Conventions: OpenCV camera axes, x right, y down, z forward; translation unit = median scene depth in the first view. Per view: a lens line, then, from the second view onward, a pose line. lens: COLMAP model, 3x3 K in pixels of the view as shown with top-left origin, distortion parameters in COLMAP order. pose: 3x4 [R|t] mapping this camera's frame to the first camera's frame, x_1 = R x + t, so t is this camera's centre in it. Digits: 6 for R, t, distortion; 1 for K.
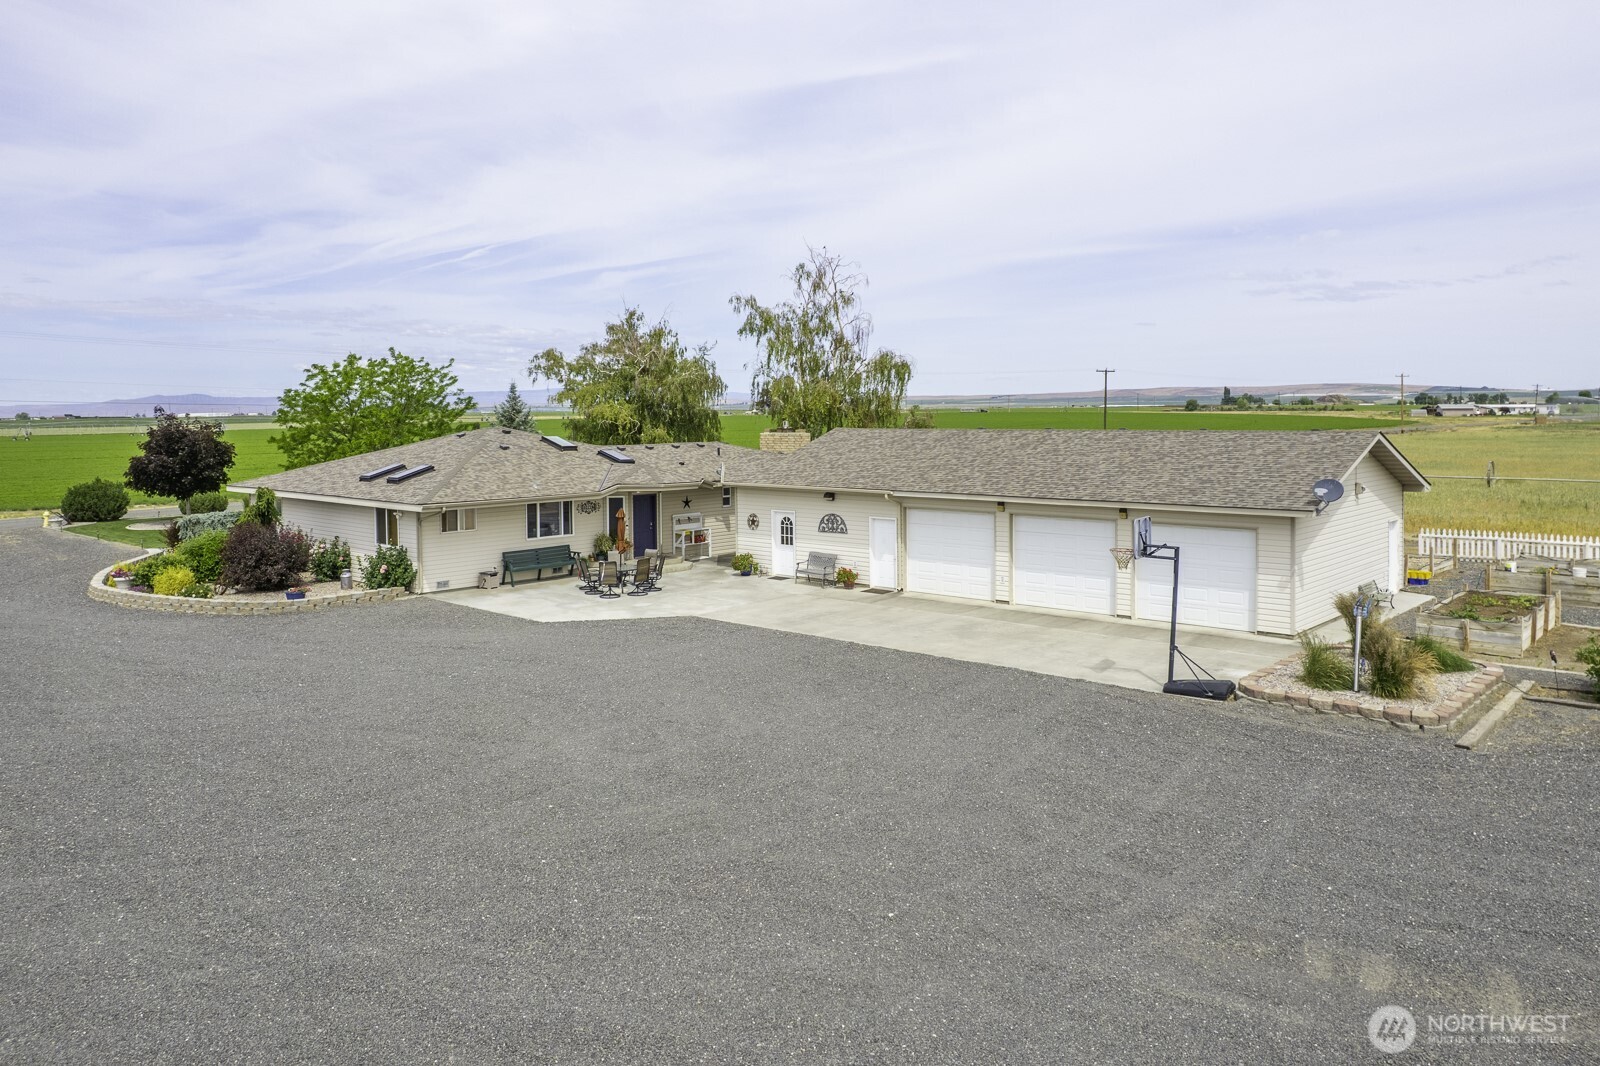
lens RADIAL K [[1121.0, 0, 806.3], [0, 1121.0, 524.7], [0, 0, 1]] dist [-0.024683, -0.008460]
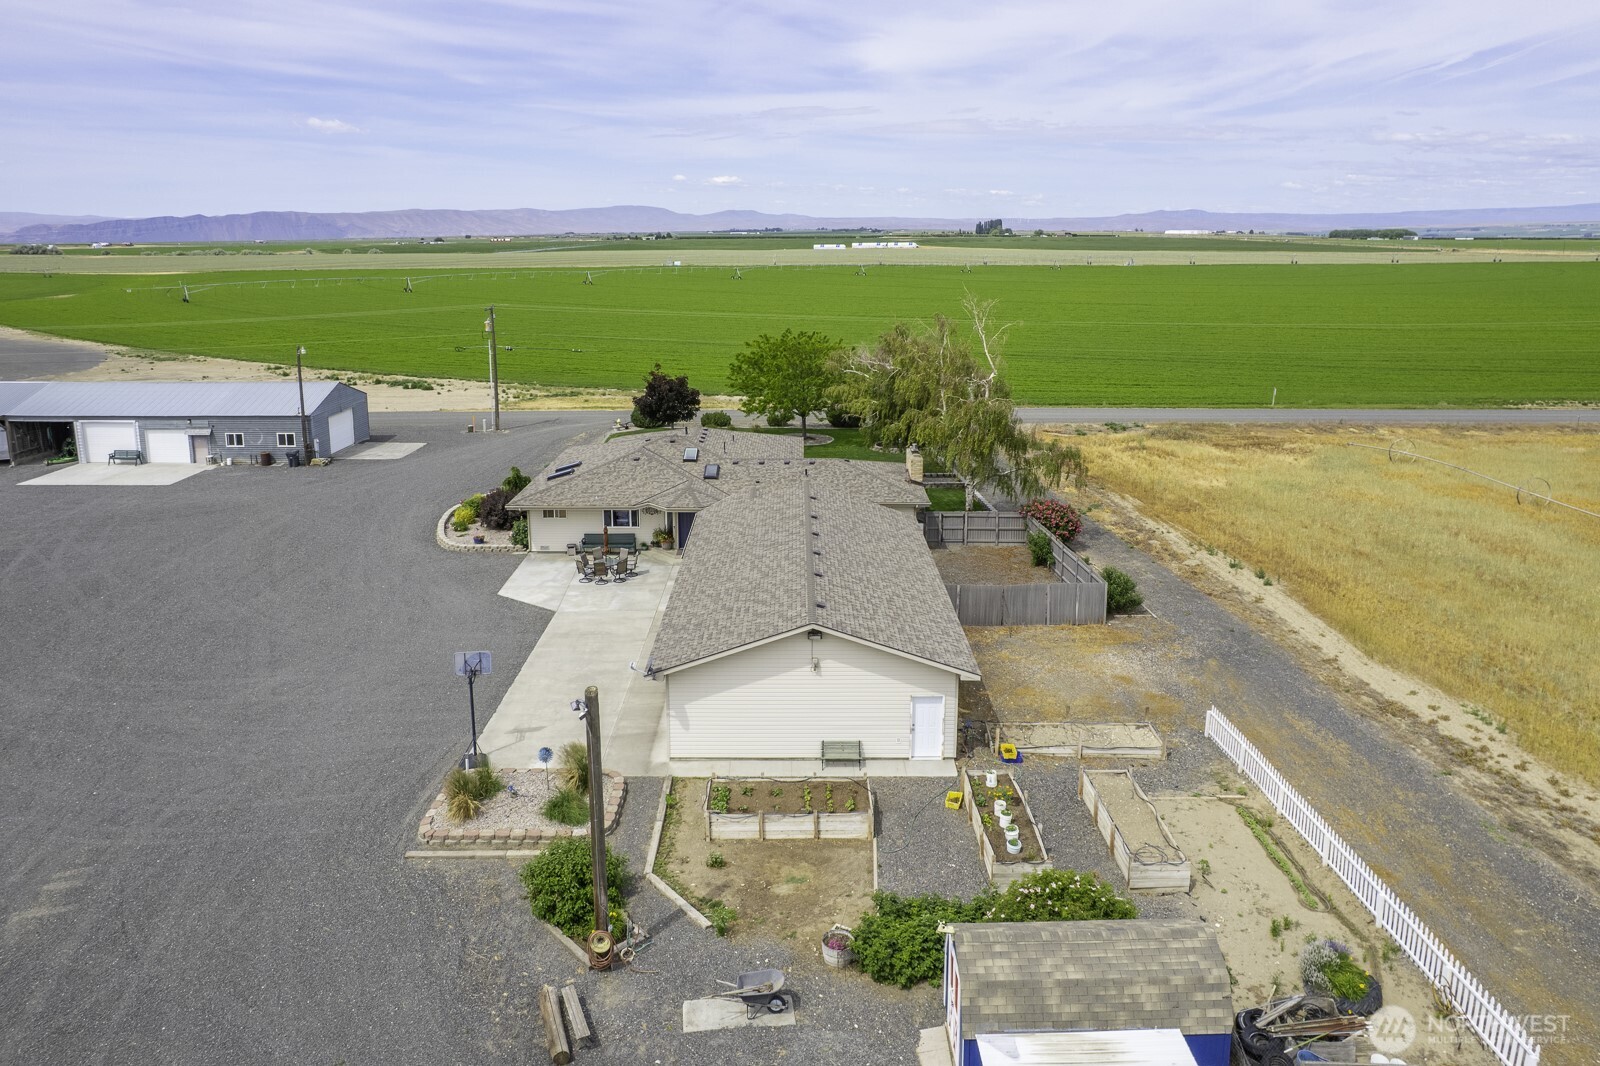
lens RADIAL K [[1052.7, 0, 815.2], [0, 1052.7, 524.6], [0, 0, 1]] dist [-0.040936, 0.025151]
pose [[0.672049, 0.209445, -0.710270, 0.976384], [-0.082258, 0.974346, 0.209485, -0.317485], [0.735924, -0.082359, 0.672037, 0.229006]]
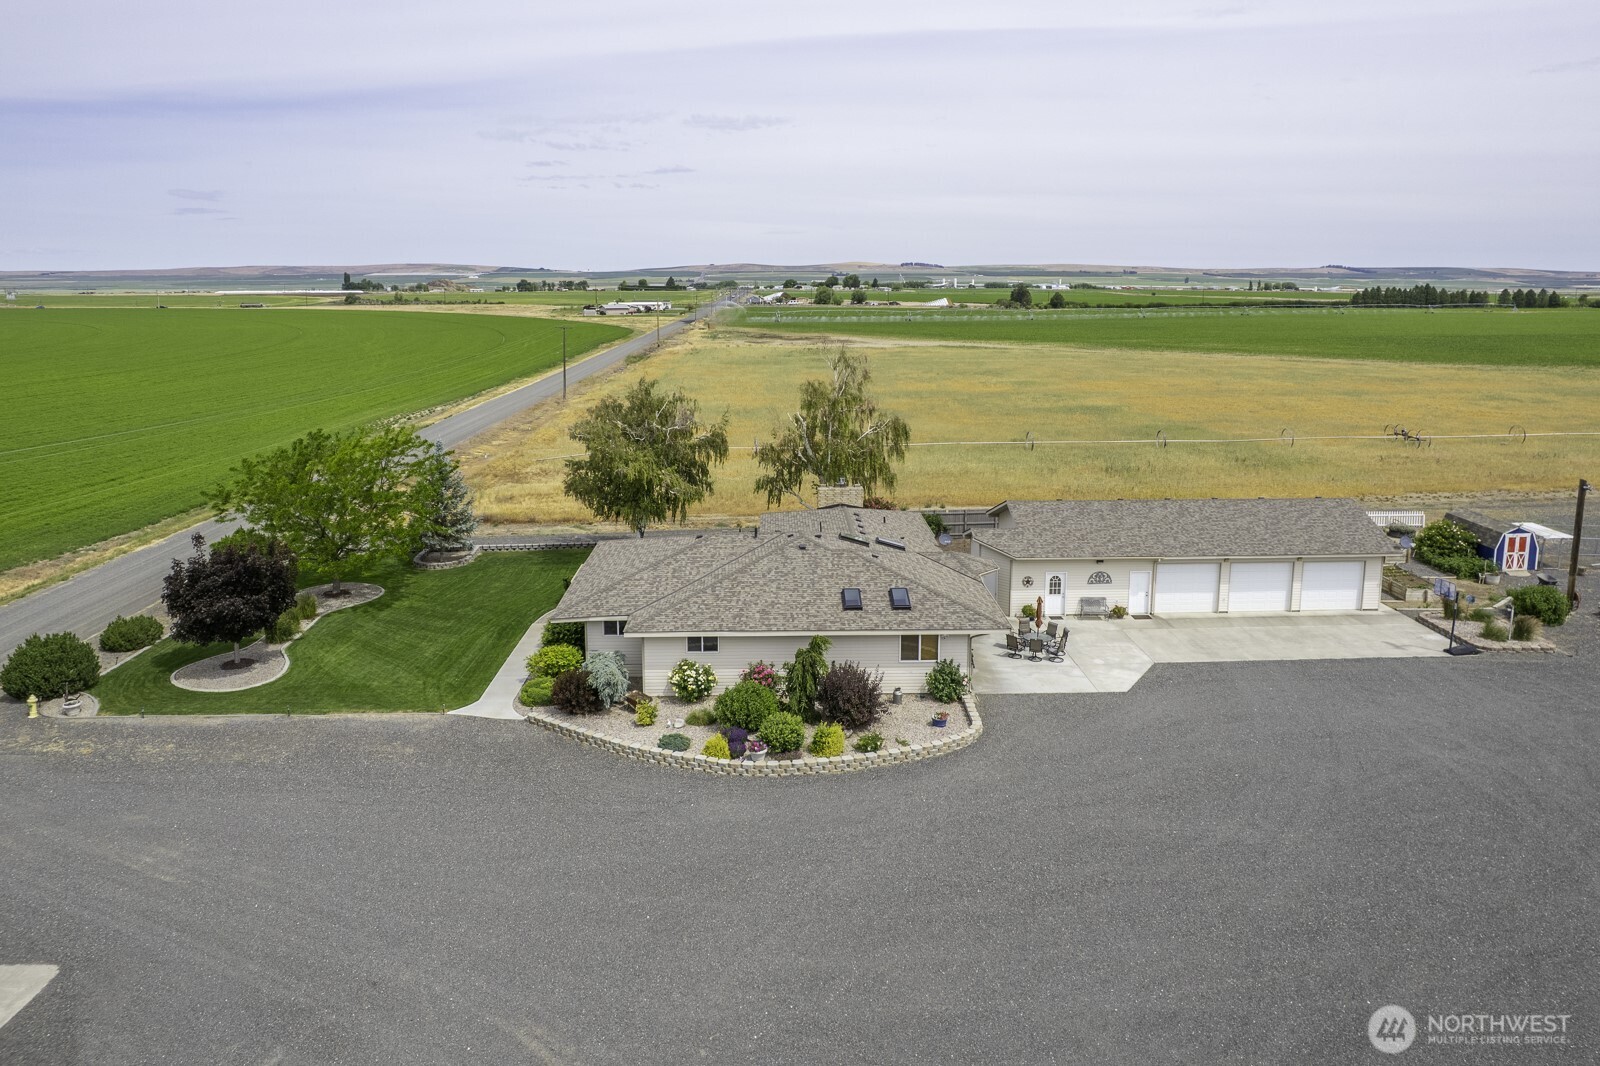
lens RADIAL K [[1052.7, 0, 792.3], [0, 1052.7, 533.0], [0, 0, 1]] dist [-0.040936, 0.025151]
pose [[0.710572, -0.154214, 0.686517, -1.181607], [0.064587, 0.985863, 0.154607, -0.293123], [-0.700654, -0.065519, 0.710487, 0.273812]]
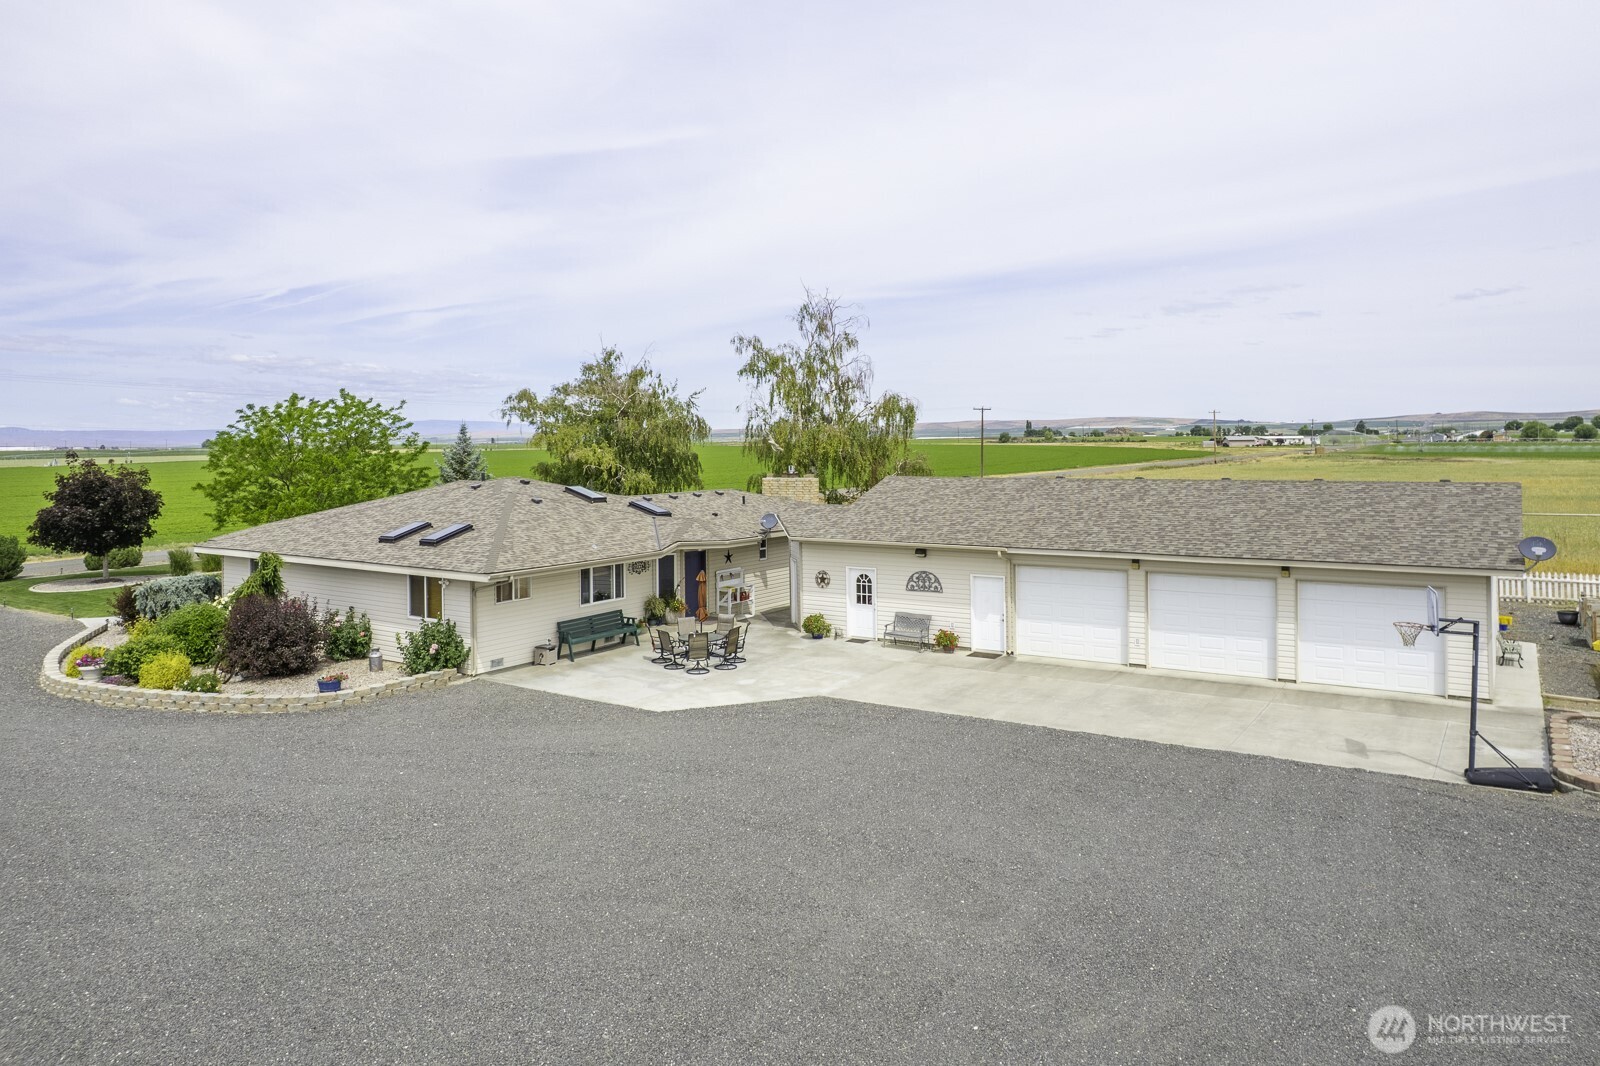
lens RADIAL K [[1052.7, 0, 804.3], [0, 1052.7, 497.4], [0, 0, 1]] dist [-0.040936, 0.025151]
pose [[0.988457, -0.010638, 0.151127, -0.196438], [0.018103, 0.998678, -0.048104, -0.029269], [-0.150415, 0.050284, 0.987343, 0.143308]]
